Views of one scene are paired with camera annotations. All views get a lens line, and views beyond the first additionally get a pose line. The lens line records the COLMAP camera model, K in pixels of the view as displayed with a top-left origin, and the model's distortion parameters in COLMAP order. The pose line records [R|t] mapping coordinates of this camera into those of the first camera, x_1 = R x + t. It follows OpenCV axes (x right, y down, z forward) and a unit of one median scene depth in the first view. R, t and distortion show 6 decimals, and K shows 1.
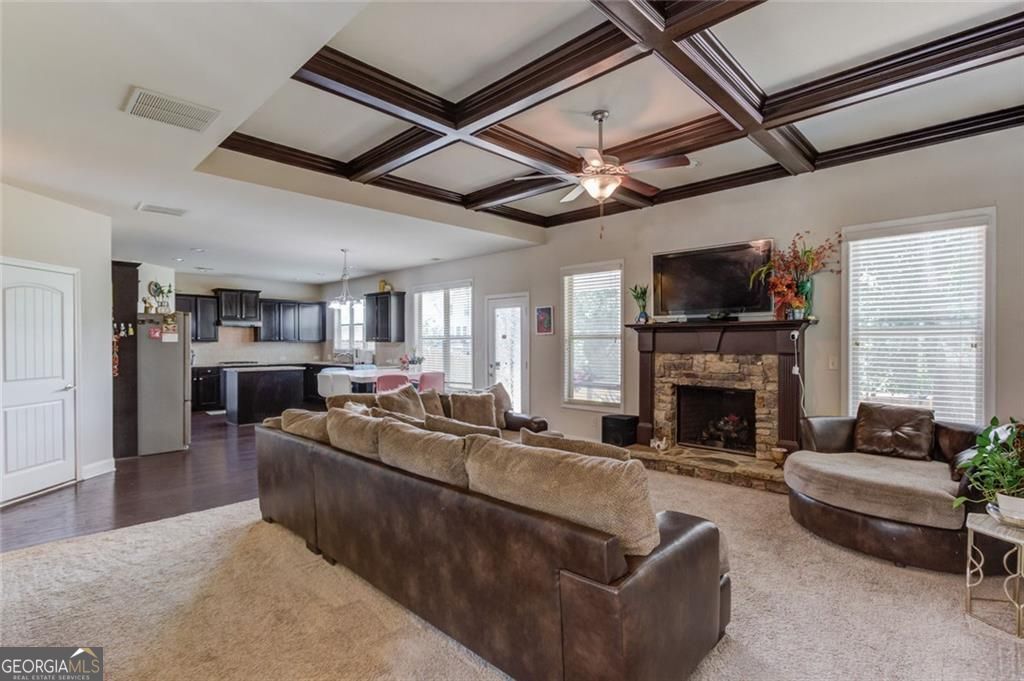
lens RADIAL K [[488.8, 0, 513.8], [0, 488.8, 347.1], [0, 0, 1]] dist [0.006755, -0.002451]
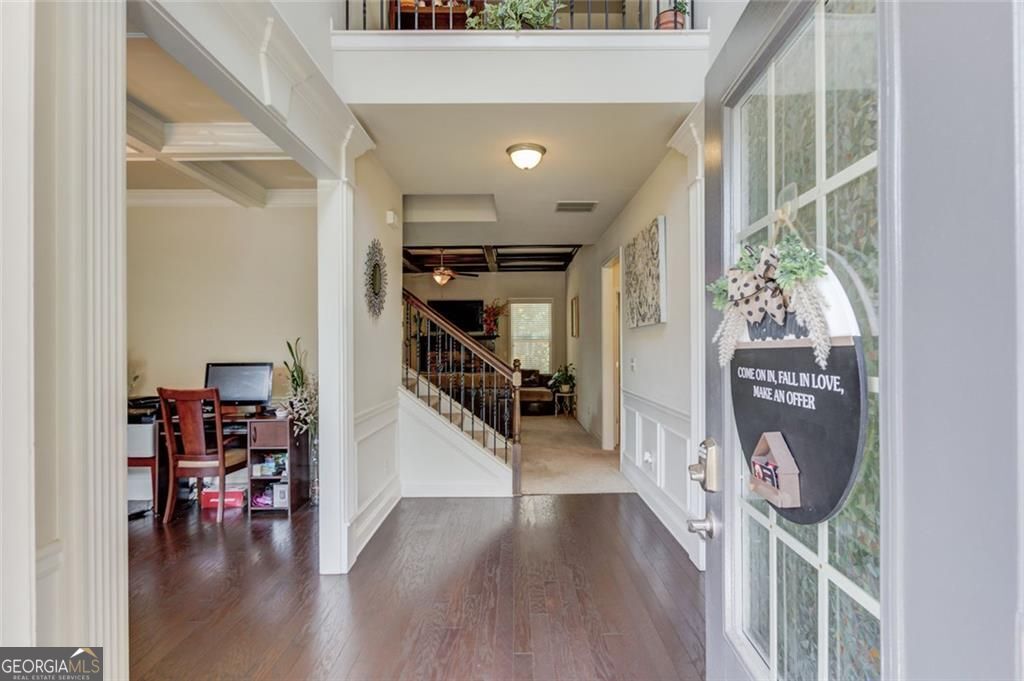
lens RADIAL K [[488.8, 0, 504.3], [0, 488.8, 342.5], [0, 0, 1]] dist [0.006755, -0.002451]
pose [[0.747430, 0.000576, 0.664340, -0.949017], [0.012418, 0.999813, -0.014838, 0.013062], [-0.664224, 0.019340, 0.747283, -0.784495]]
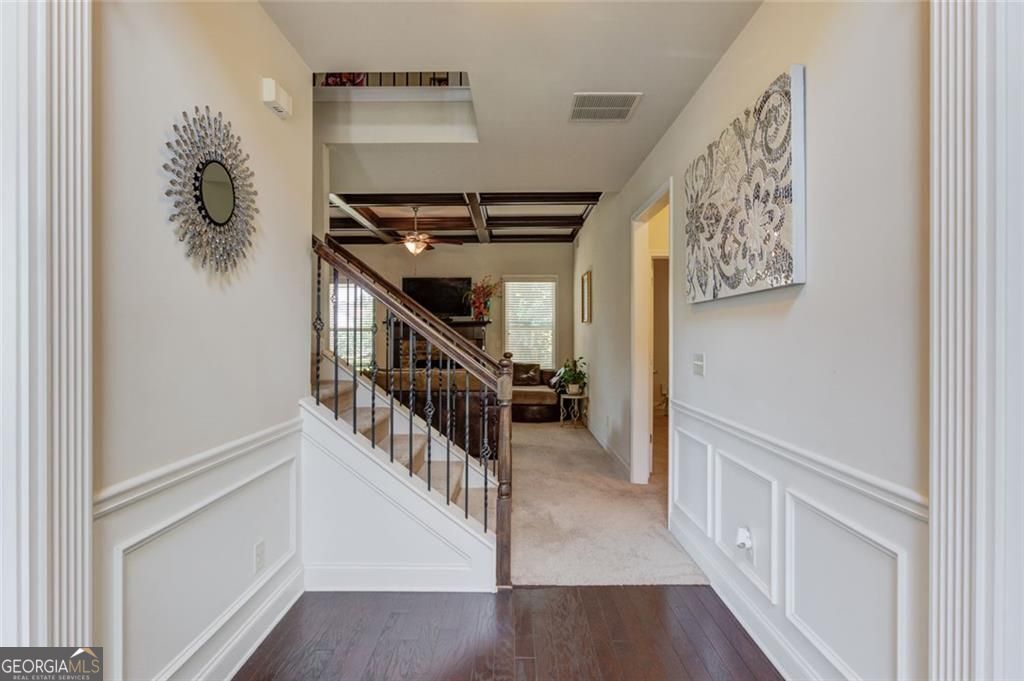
lens RADIAL K [[488.8, 0, 515.7], [0, 488.8, 336.8], [0, 0, 1]] dist [0.006755, -0.002451]
pose [[0.730534, -0.000764, 0.682876, -0.632284], [0.005982, 0.999968, -0.005280, 0.015298], [-0.682850, 0.007942, 0.730515, -0.466217]]
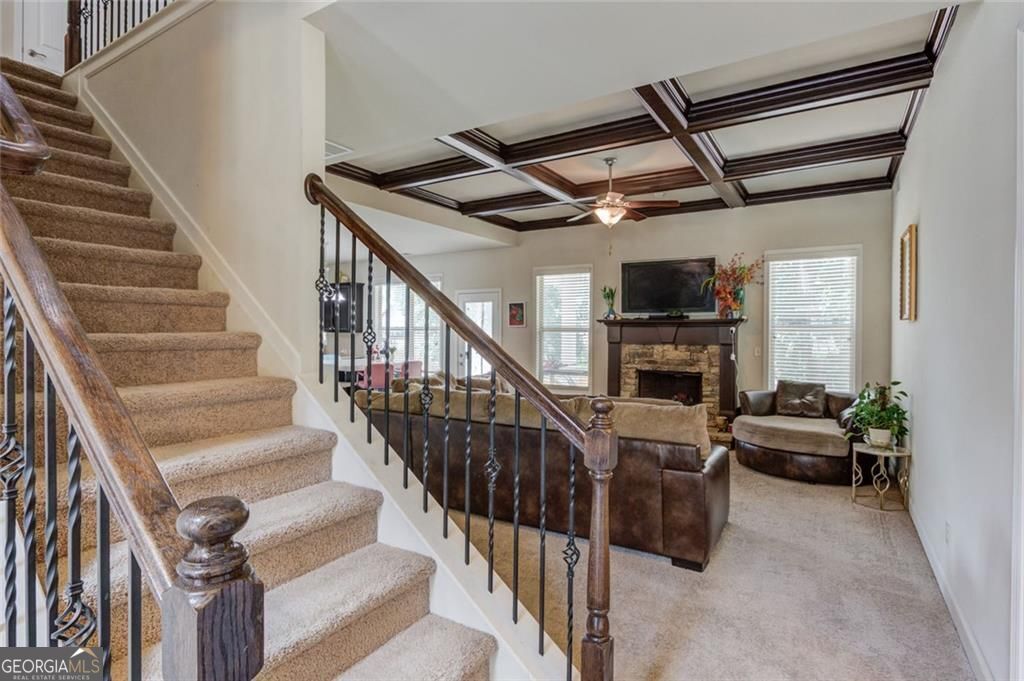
lens RADIAL K [[509.2, 0, 527.2], [0, 509.2, 337.7], [0, 0, 1]] dist [0.006127, 0.001990]
pose [[0.976329, 0.005090, 0.216230, -0.269263], [-0.004917, 0.999987, -0.001335, 0.000233], [-0.216234, 0.000240, 0.976342, -0.226357]]
